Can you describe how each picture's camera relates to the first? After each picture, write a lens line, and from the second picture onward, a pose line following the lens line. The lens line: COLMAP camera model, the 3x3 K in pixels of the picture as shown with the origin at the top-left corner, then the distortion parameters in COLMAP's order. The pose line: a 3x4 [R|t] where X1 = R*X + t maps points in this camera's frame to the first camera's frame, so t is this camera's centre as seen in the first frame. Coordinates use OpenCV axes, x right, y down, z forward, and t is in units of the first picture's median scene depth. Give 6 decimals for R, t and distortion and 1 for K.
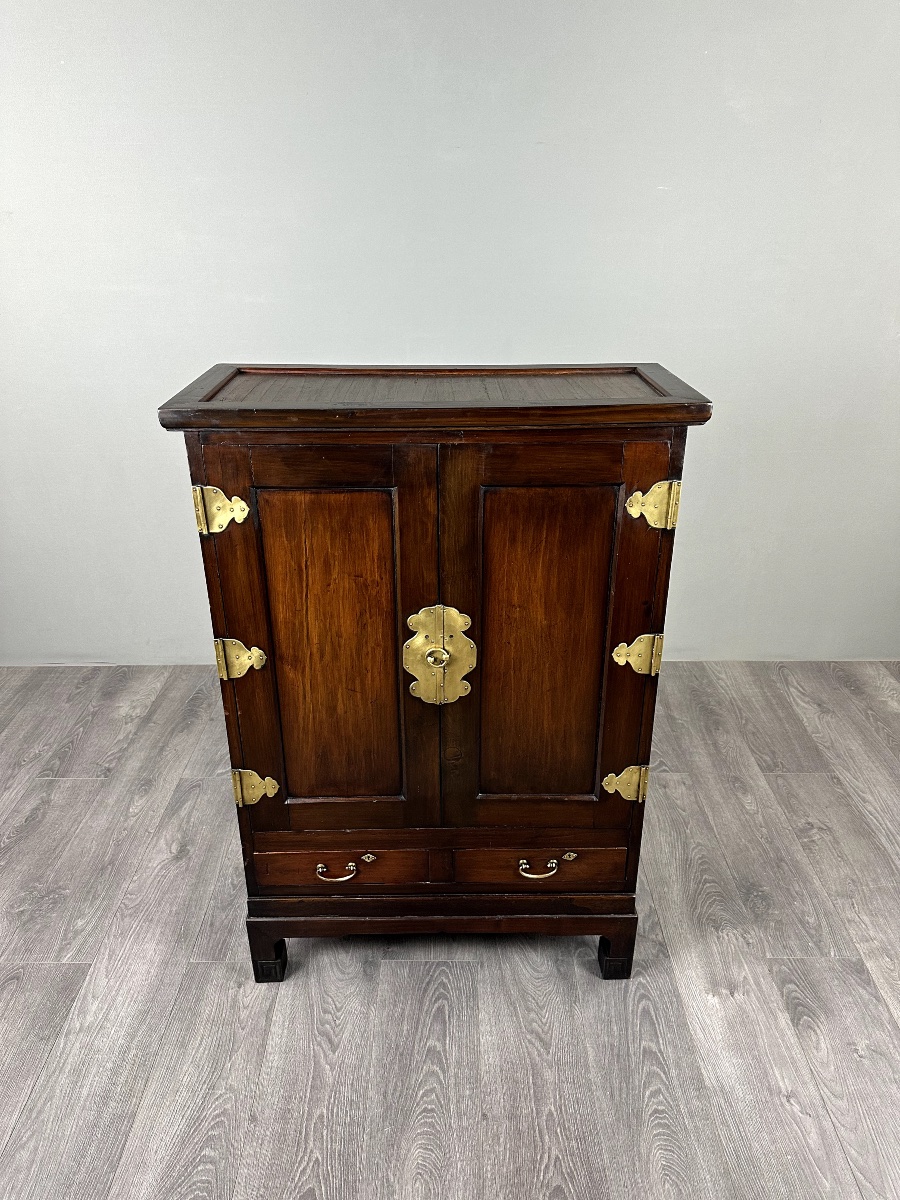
lens RADIAL K [[841.3, 0, 449.1], [0, 841.3, 613.0], [0, 0, 1]] dist [0.062474, -0.064493]
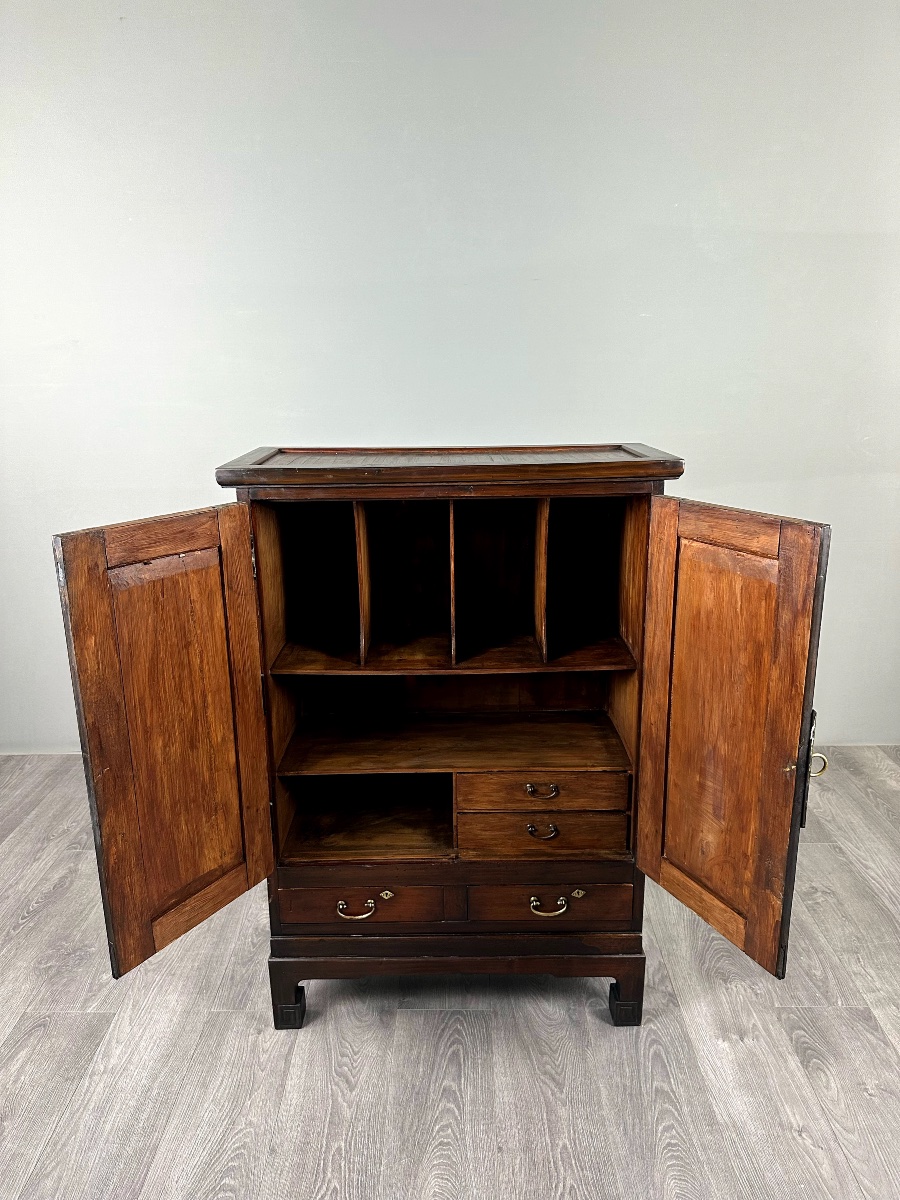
lens RADIAL K [[841.3, 0, 447.3], [0, 841.3, 612.6], [0, 0, 1]] dist [0.062474, -0.064493]
pose [[0.999904, -0.006205, -0.012388, -0.004194], [0.004114, 0.986746, -0.162220, 0.121177], [0.013231, 0.162153, 0.986677, -0.103222]]
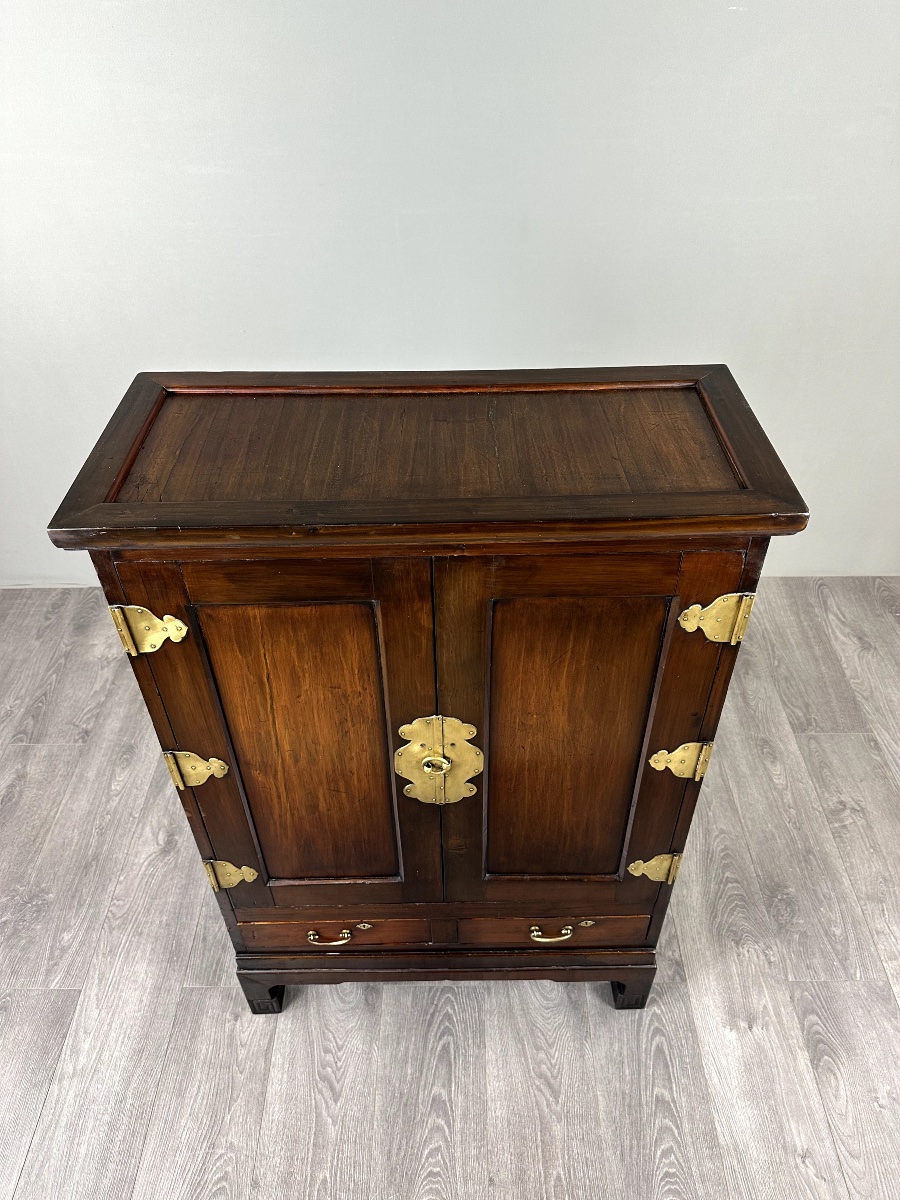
lens RADIAL K [[841.3, 0, 451.4], [0, 841.3, 614.8], [0, 0, 1]] dist [0.062474, -0.064493]
pose [[0.999948, -0.007764, -0.006613, 0.007173], [0.009258, 0.963020, 0.269269, -0.290649], [0.004278, -0.269317, 0.963042, 0.225406]]
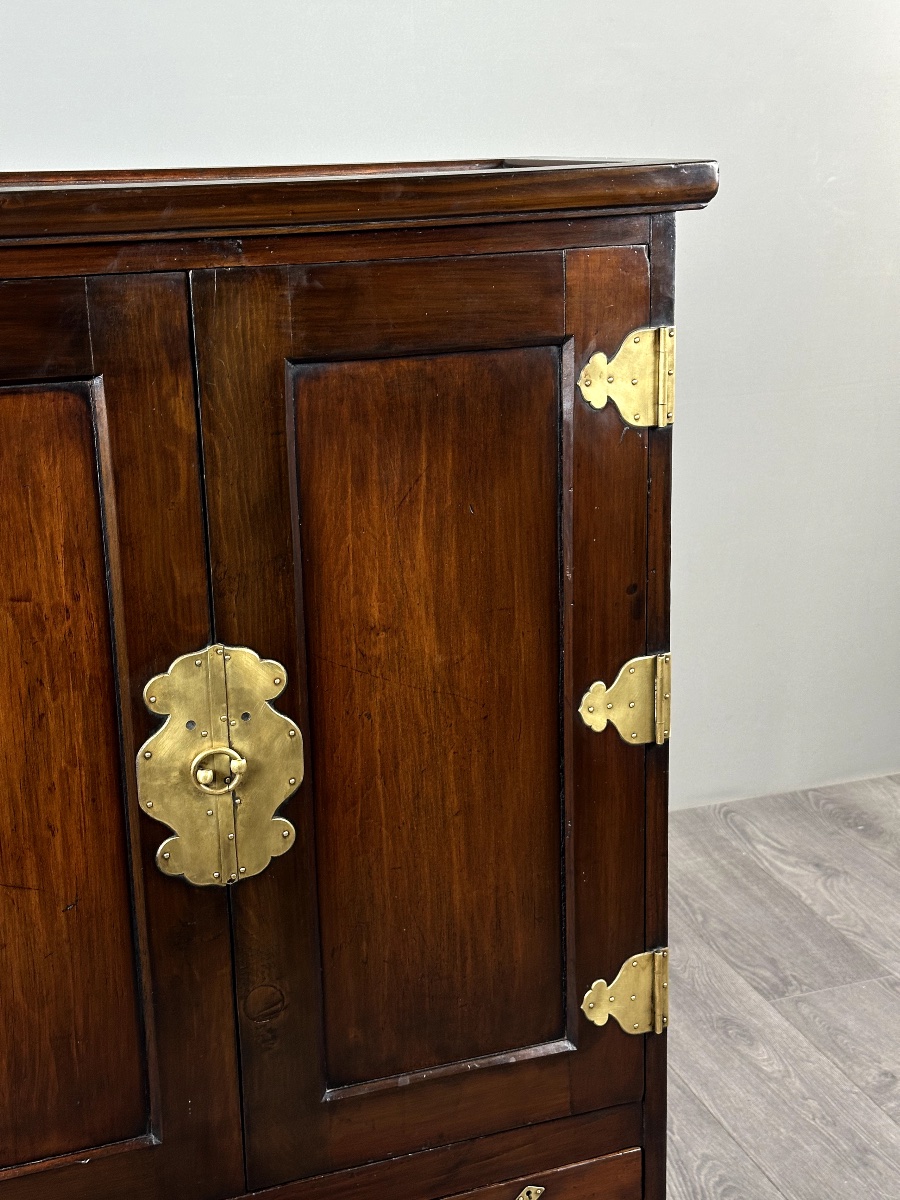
lens RADIAL K [[1682.8, 0, 470.0], [0, 1682.8, 611.7], [0, 0, 1]] dist [0.101924, 0.000000]
pose [[0.936592, -0.114430, 0.331212, -0.161520], [0.166384, 0.977059, -0.132933, 0.103773], [-0.308402, 0.179612, 0.934145, 0.111742]]
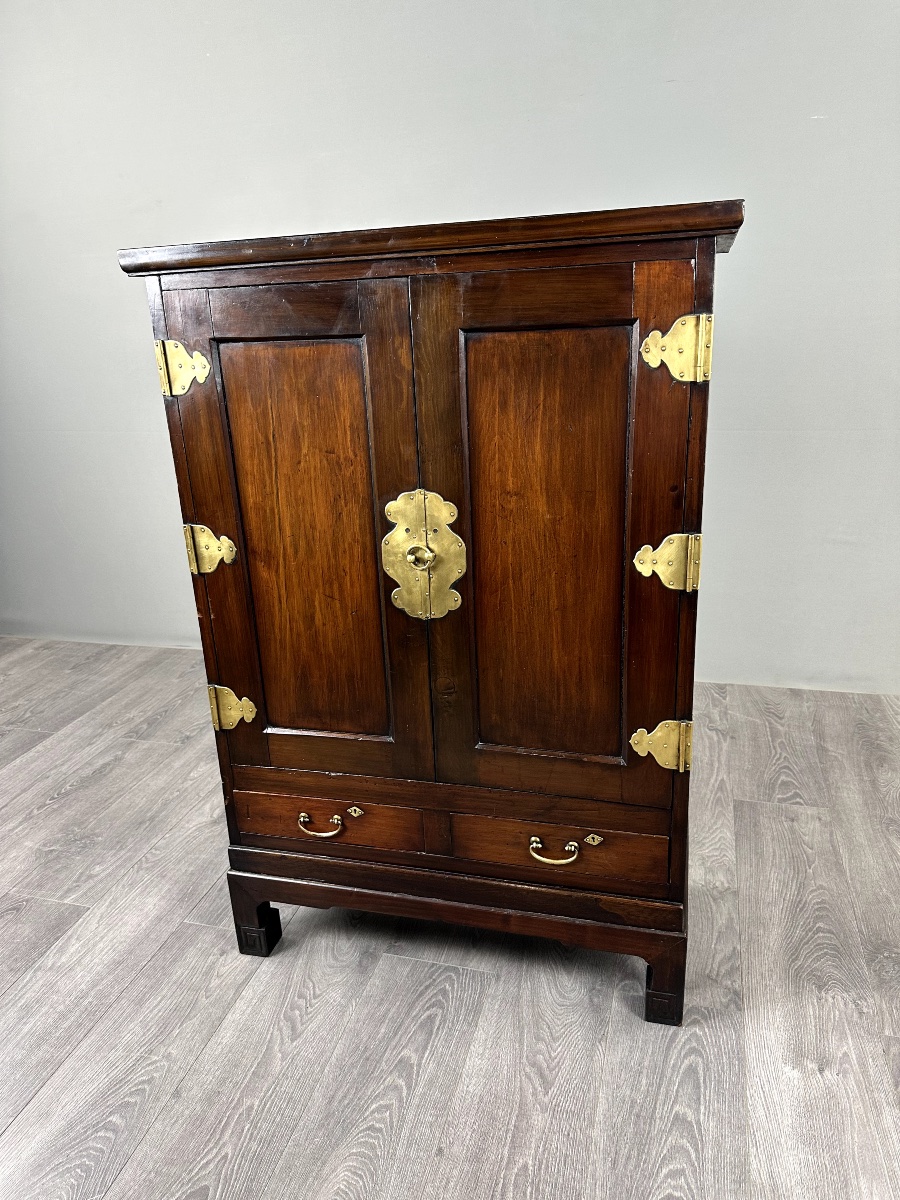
lens RADIAL K [[841.3, 0, 453.8], [0, 841.3, 613.1], [0, 0, 1]] dist [0.062474, -0.064493]
pose [[0.963576, 0.053258, -0.262078, 0.223972], [-0.080347, 0.992348, -0.093751, 0.171567], [0.255080, 0.111394, 0.960482, 0.198099]]
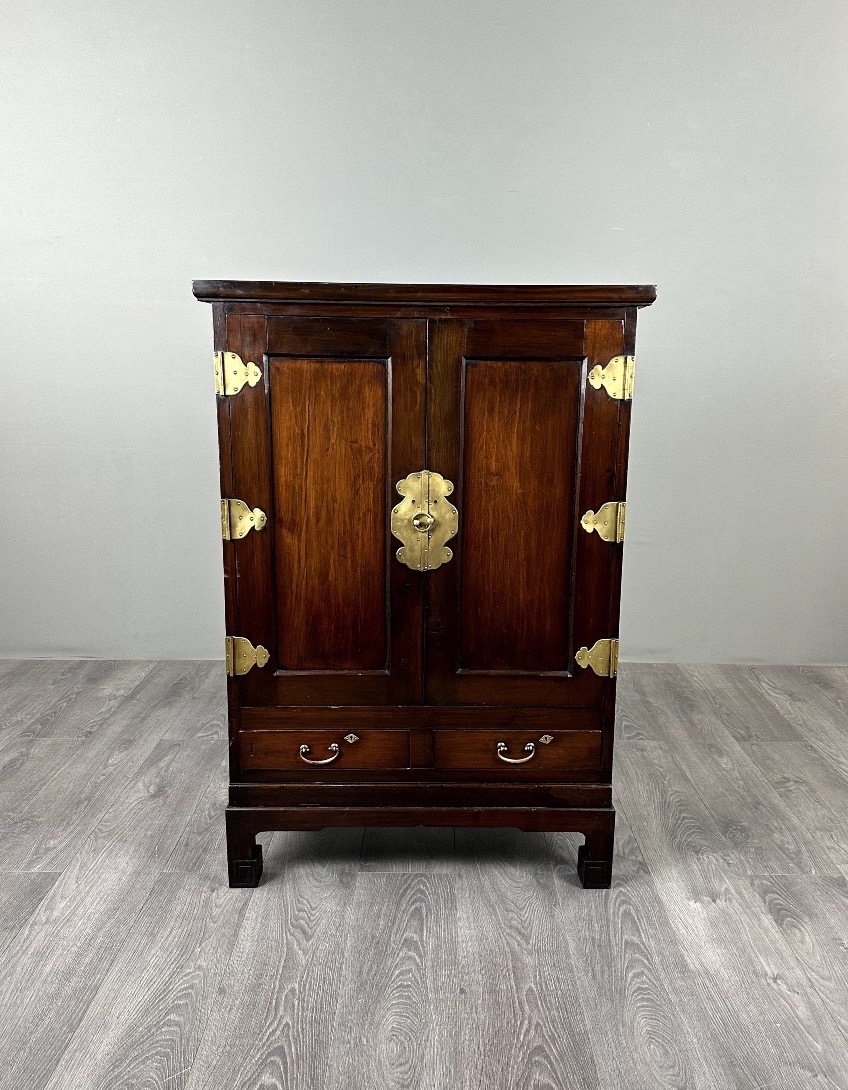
lens RADIAL K [[839.1, 0, 440.5], [0, 839.1, 543.7], [0, 0, 1]] dist [0.076279, -0.086178]
pose [[0.999792, 0.016257, 0.012293, -0.003171], [-0.012818, 0.970459, -0.240925, 0.321604], [-0.015847, 0.240718, 0.970466, -0.055399]]
